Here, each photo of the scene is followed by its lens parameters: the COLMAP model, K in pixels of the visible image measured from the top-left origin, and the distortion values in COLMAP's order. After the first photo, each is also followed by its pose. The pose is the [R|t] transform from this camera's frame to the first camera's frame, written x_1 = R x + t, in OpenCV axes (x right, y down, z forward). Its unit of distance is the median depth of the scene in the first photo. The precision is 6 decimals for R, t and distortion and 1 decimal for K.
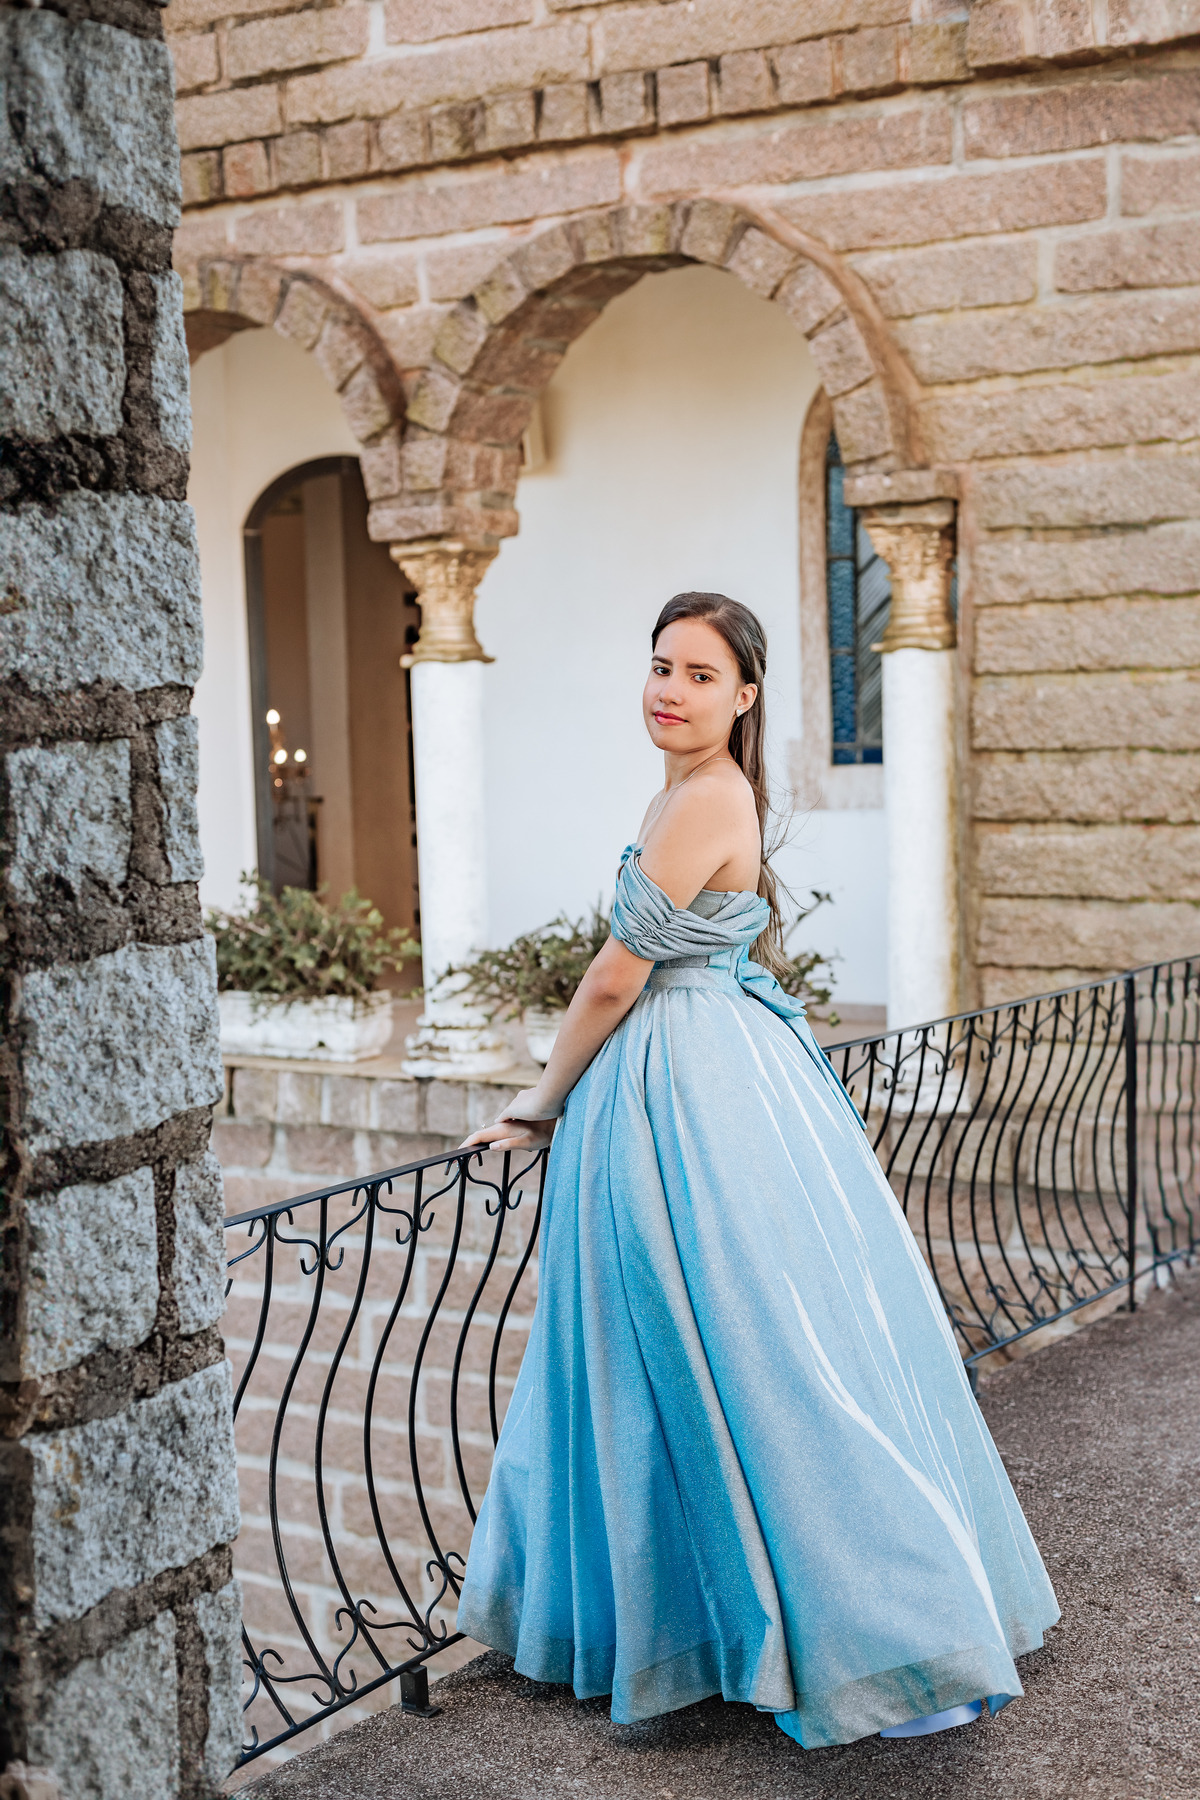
lens RADIAL K [[2545.9, 0, 600.0], [0, 2545.9, 900.0], [0, 0, 1]] dist [0.150416, -0.832240]
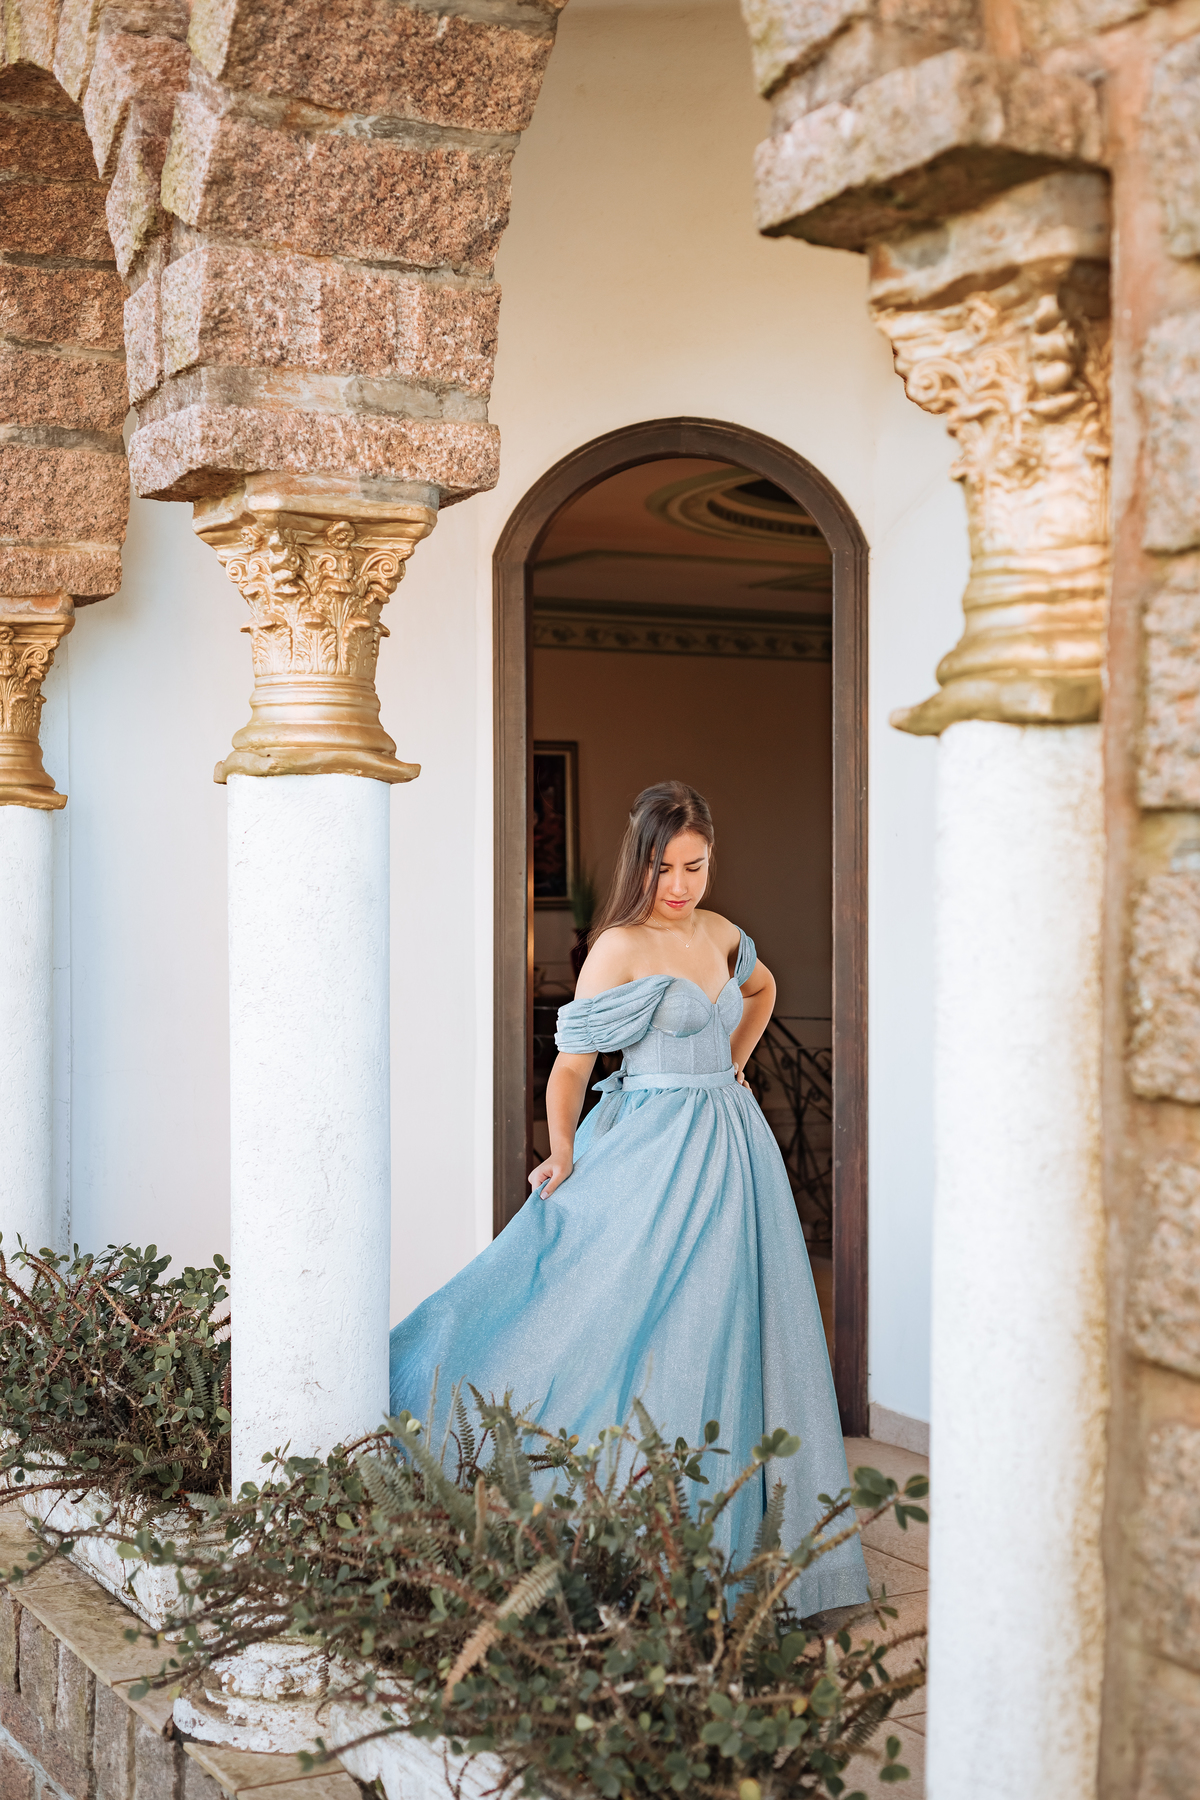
lens RADIAL K [[2545.9, 0, 600.0], [0, 2545.9, 900.0], [0, 0, 1]] dist [0.150416, -0.832240]
pose [[0.871650, 0.033310, -0.488996, 0.224507], [-0.063387, 0.996971, -0.045076, -0.063068], [0.486013, 0.070287, 0.871120, 0.734587]]
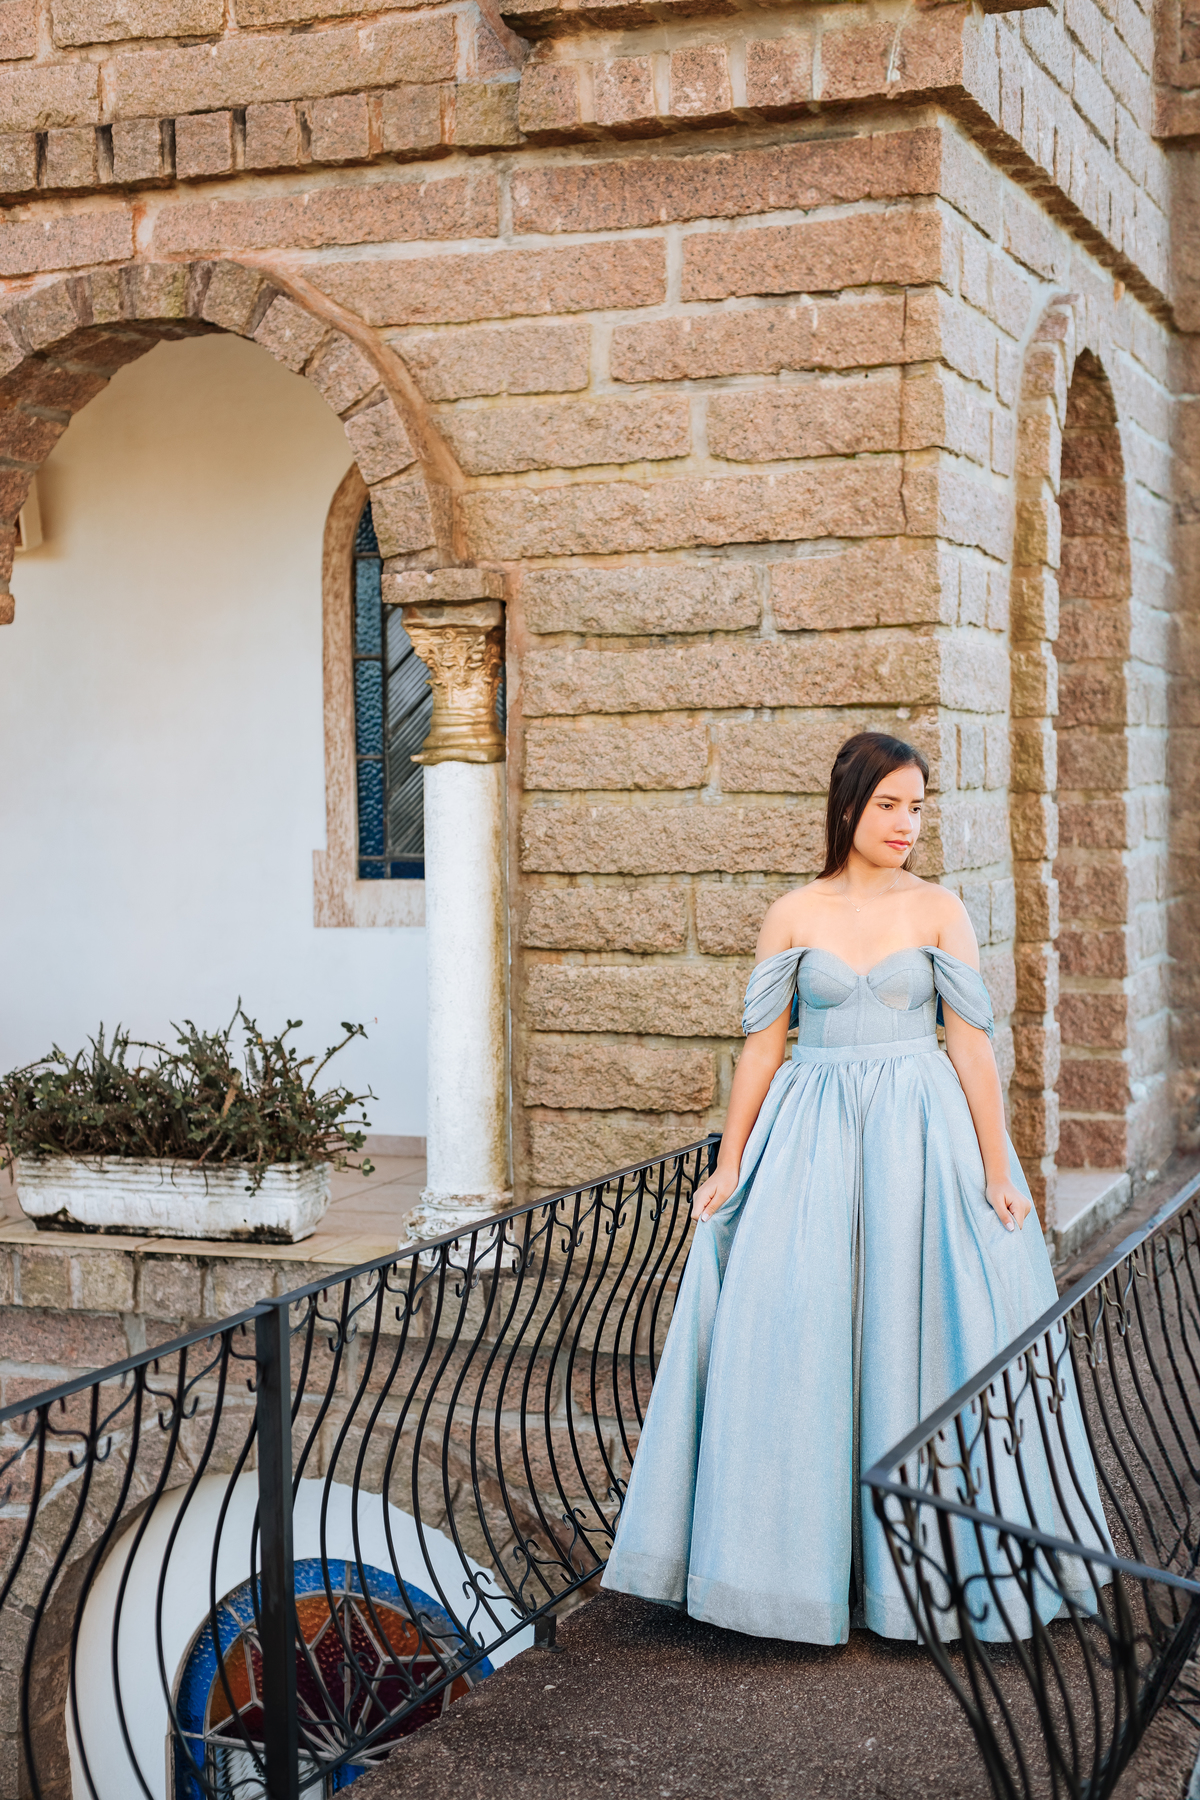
lens RADIAL K [[2545.9, 0, 600.0], [0, 2545.9, 900.0], [0, 0, 1]] dist [0.150416, -0.832240]
pose [[0.981068, 0.008194, 0.193492, -0.003387], [-0.001184, 0.999340, -0.036314, -0.015527], [-0.193662, 0.035398, 0.980430, 0.096928]]
